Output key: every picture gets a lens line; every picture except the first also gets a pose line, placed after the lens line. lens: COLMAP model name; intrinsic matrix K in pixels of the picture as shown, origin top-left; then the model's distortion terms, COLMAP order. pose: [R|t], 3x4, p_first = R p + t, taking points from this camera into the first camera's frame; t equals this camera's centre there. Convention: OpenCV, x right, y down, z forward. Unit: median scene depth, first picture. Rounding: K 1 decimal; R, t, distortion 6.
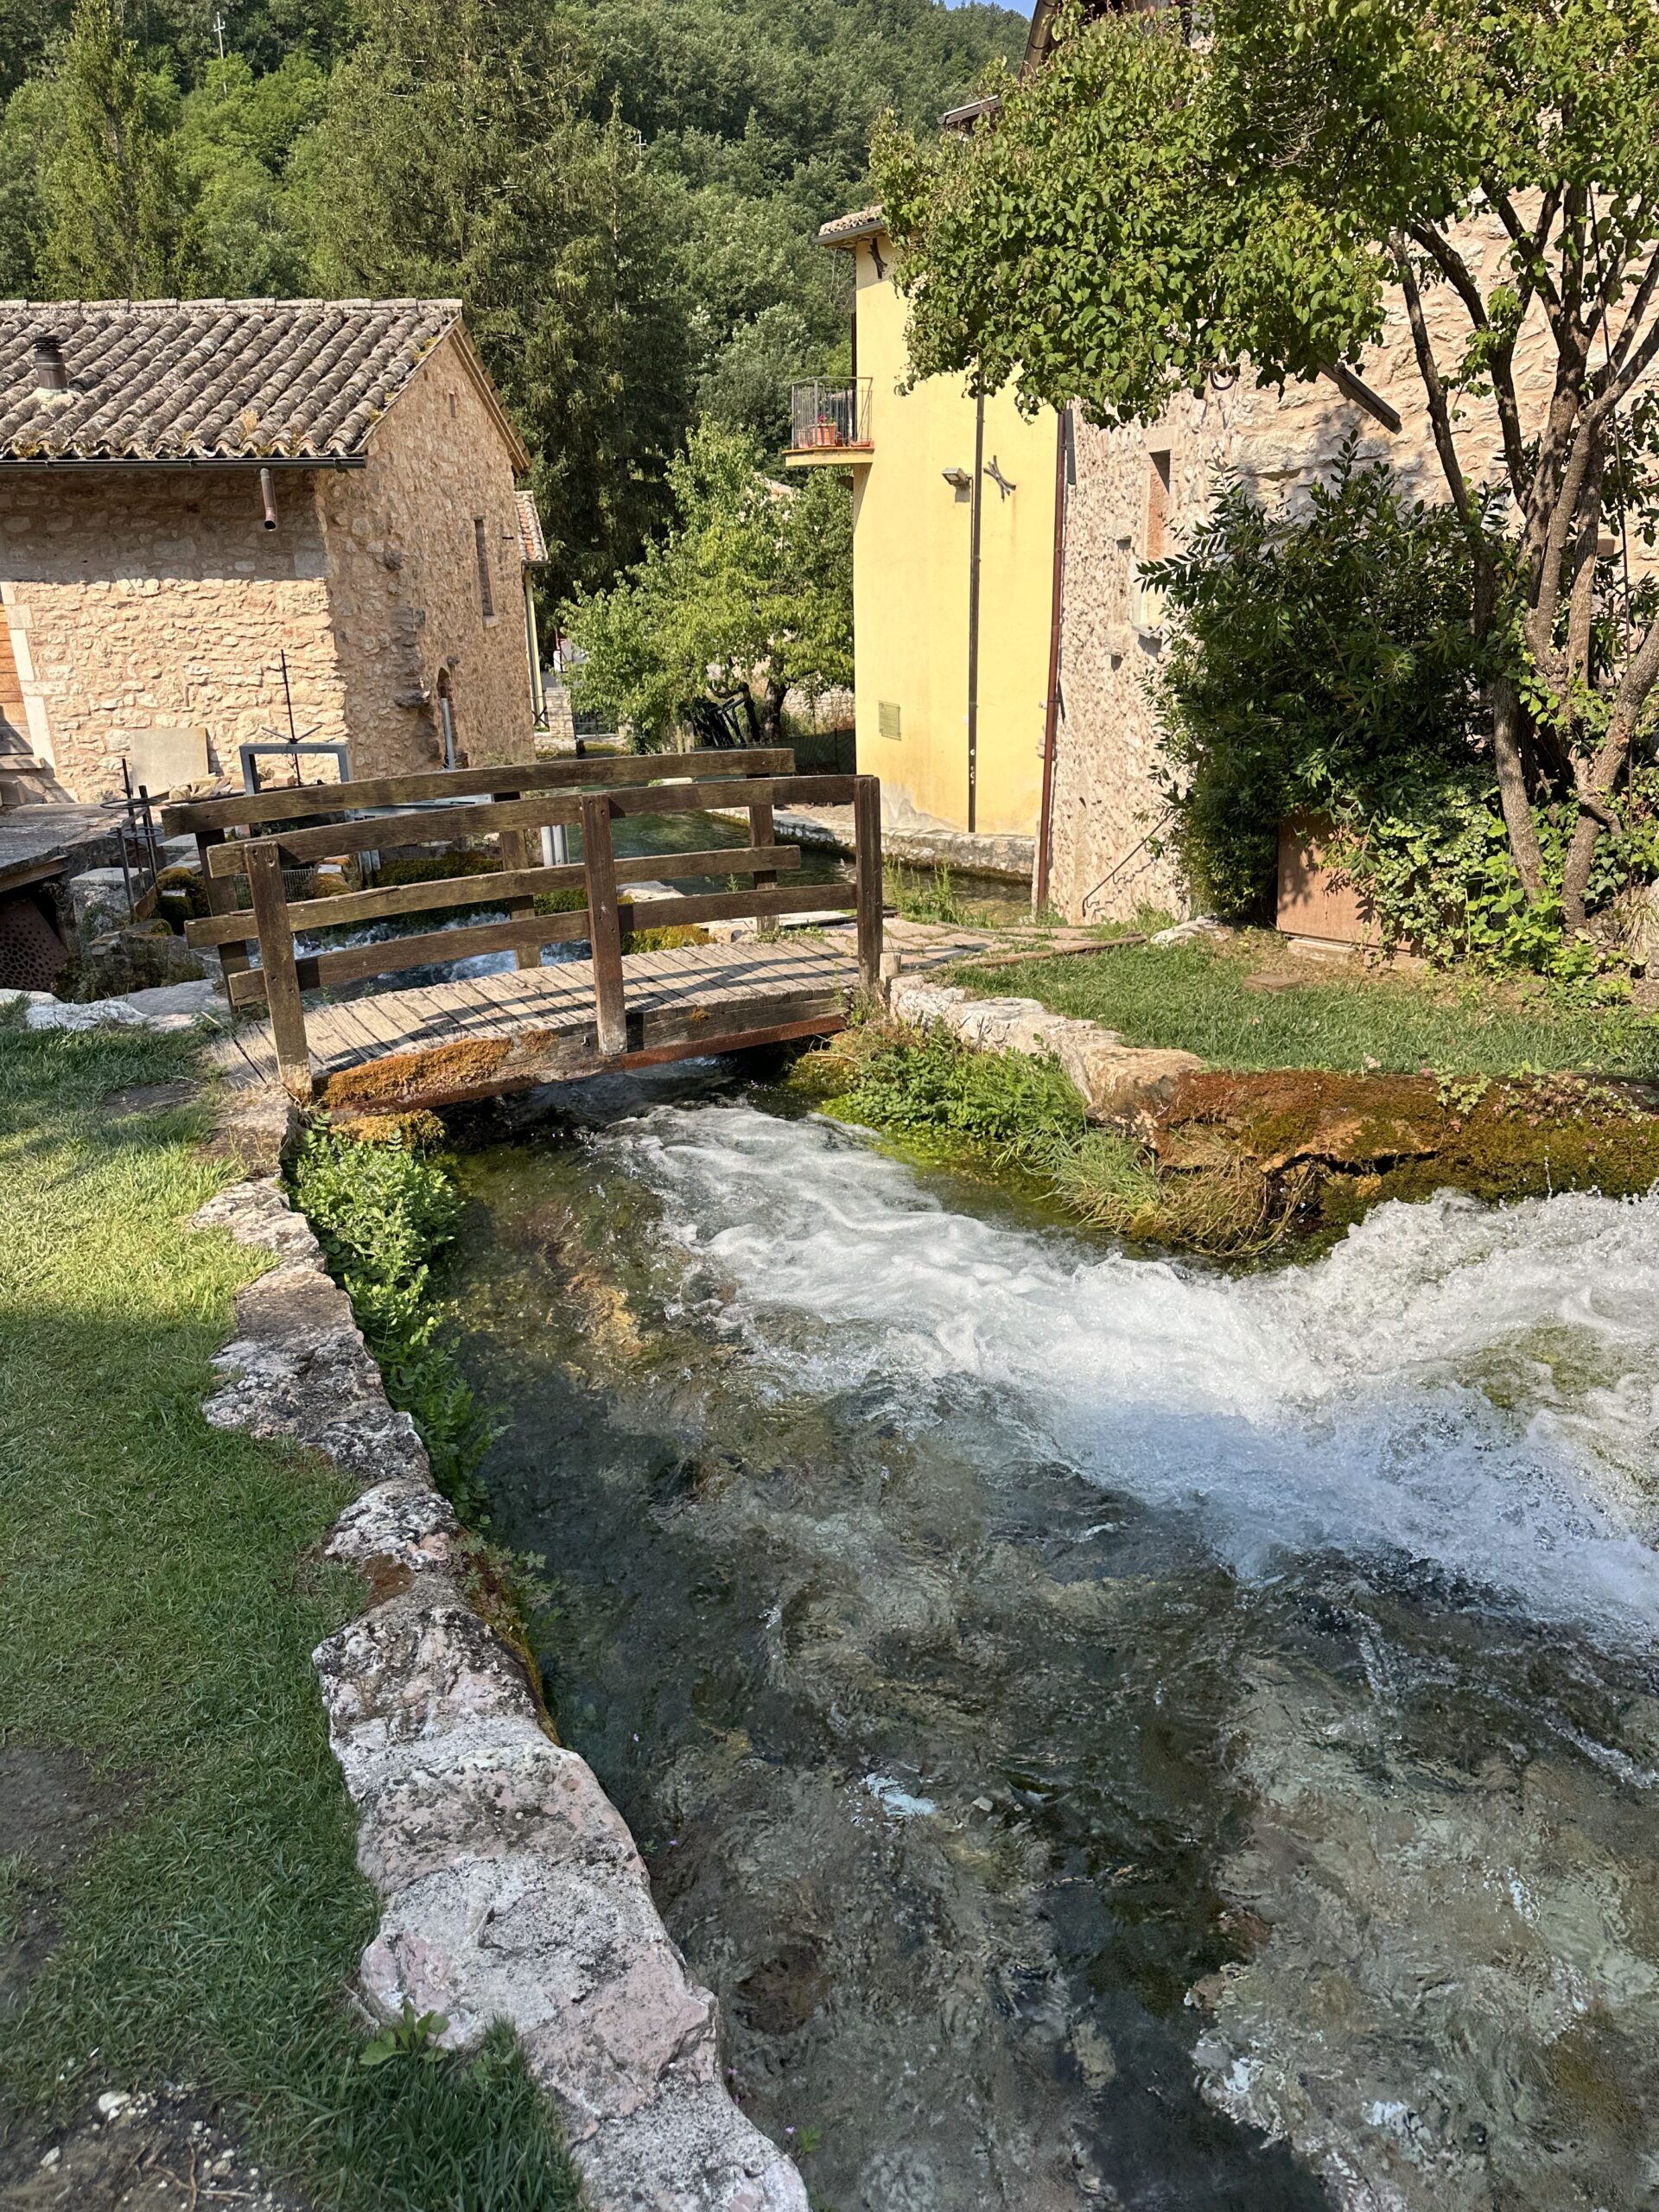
lens RADIAL K [[1586.5, 0, 818.9], [0, 1586.5, 1107.7], [0, 0, 1]] dist [0.032445, -0.037096]
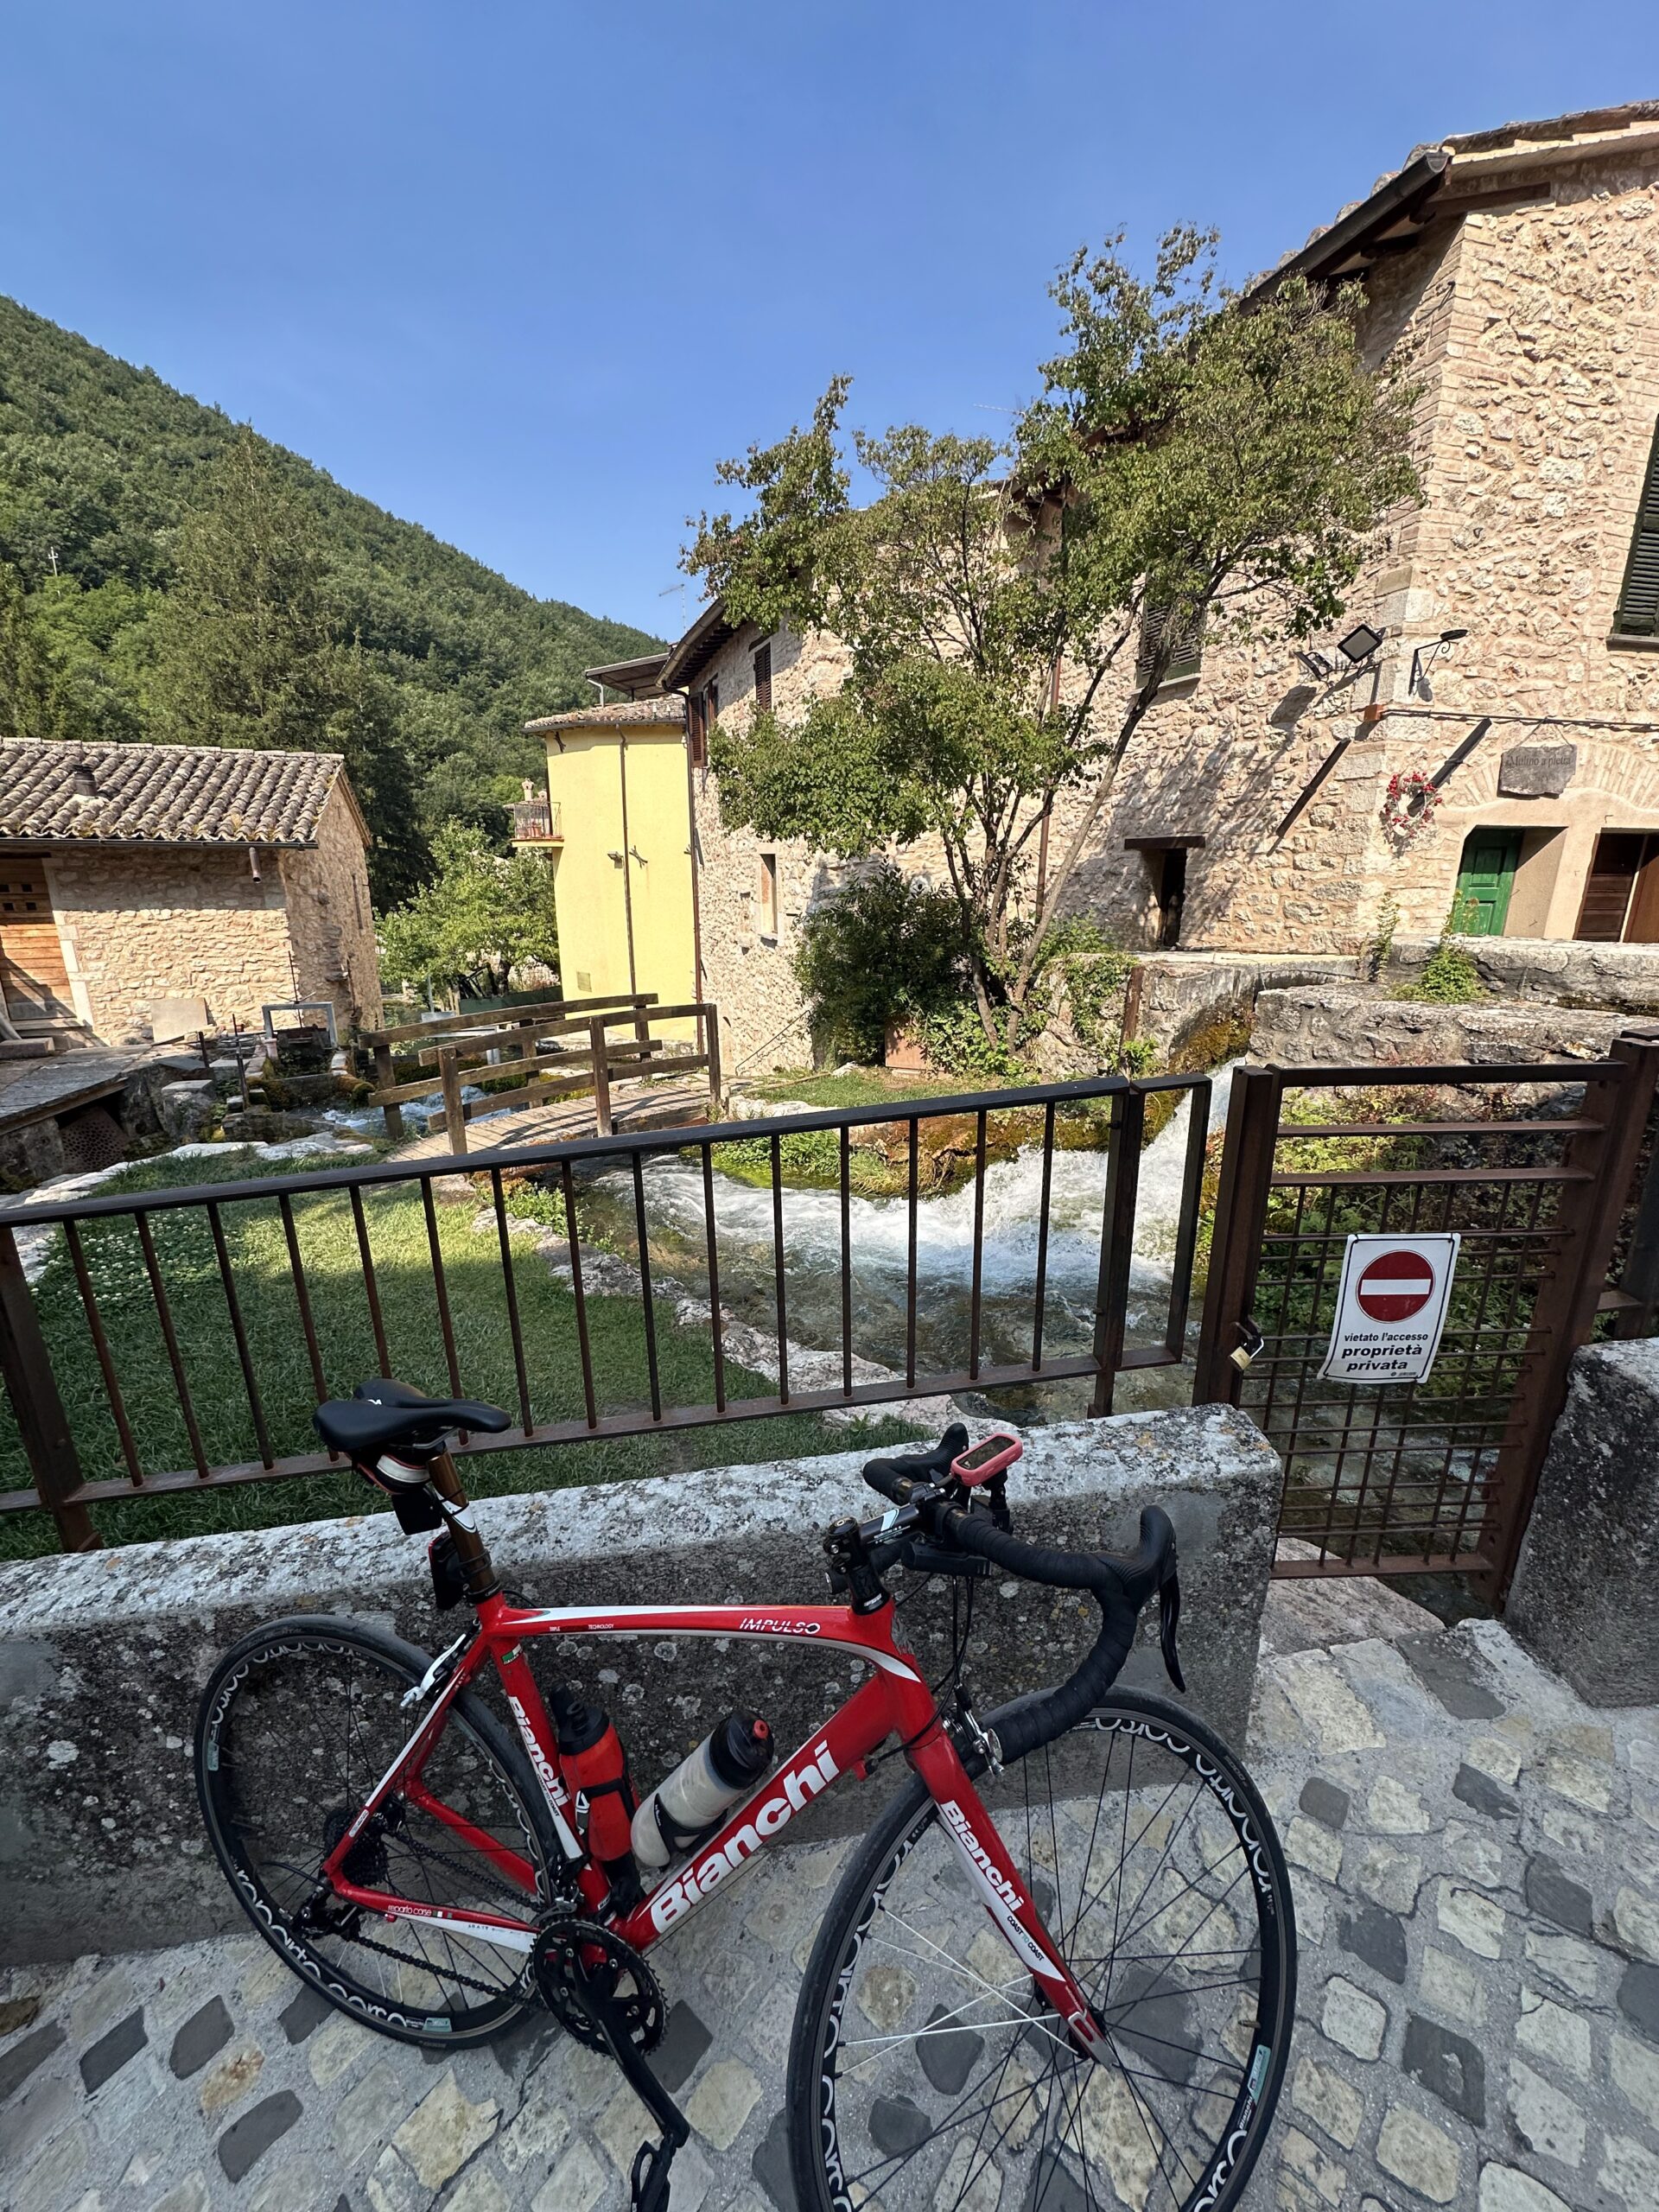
lens RADIAL K [[880.4, 0, 838.6], [0, 880.4, 1112.4], [0, 0, 1]] dist [-0.000107, -0.000226]
pose [[0.933179, -0.077549, 0.350946, -0.099943], [0.108570, 0.991652, -0.069564, 0.015352], [-0.342621, 0.103018, 0.933808, -0.065731]]
